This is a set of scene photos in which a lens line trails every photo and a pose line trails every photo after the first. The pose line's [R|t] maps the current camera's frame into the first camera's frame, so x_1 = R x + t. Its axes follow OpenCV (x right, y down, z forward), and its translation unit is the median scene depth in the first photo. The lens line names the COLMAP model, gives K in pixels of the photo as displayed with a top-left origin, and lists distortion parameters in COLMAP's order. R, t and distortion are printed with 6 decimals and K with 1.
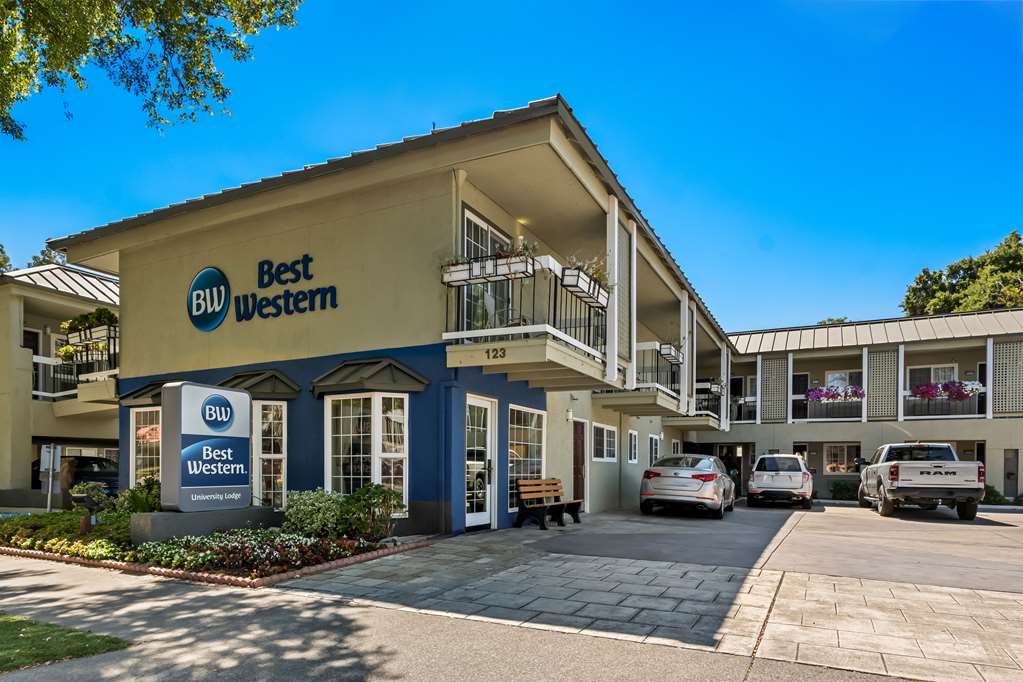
lens RADIAL K [[609.7, 0, 511.5], [0, 609.7, 341.0], [0, 0, 1]] dist [0.002539, 0.000475]
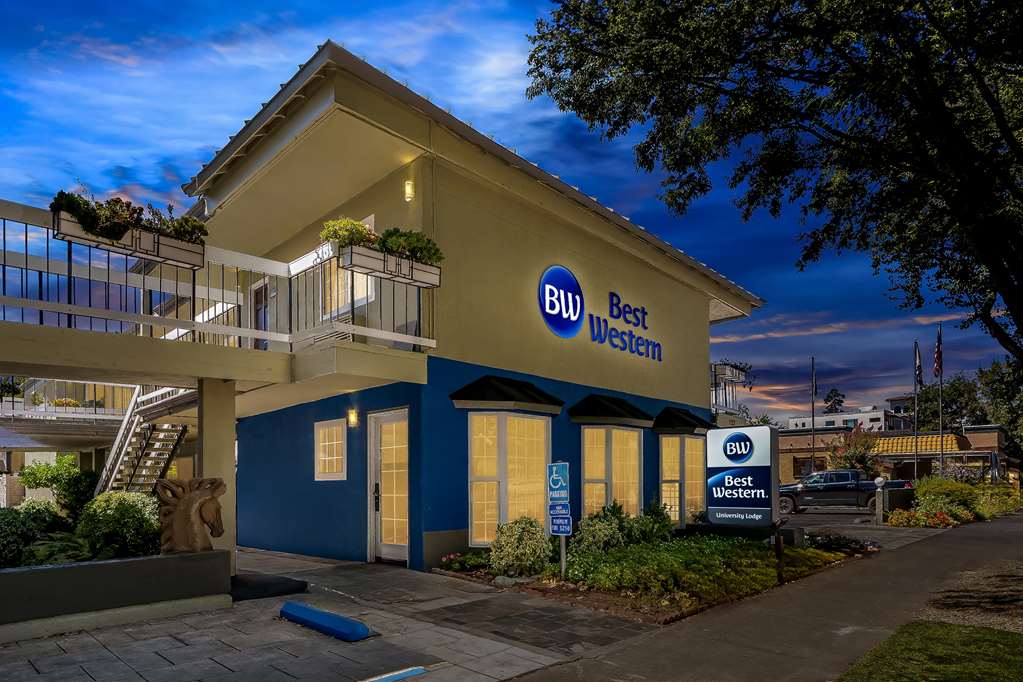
lens RADIAL K [[535.7, 0, 511.5], [0, 535.7, 341.0], [0, 0, 1]] dist [0.000888, 0.000331]
pose [[0.298889, 0.228157, 0.926612, -1.588295], [-0.195088, 0.965100, -0.174706, 0.177708], [-0.934134, -0.128554, 0.332969, 1.035246]]
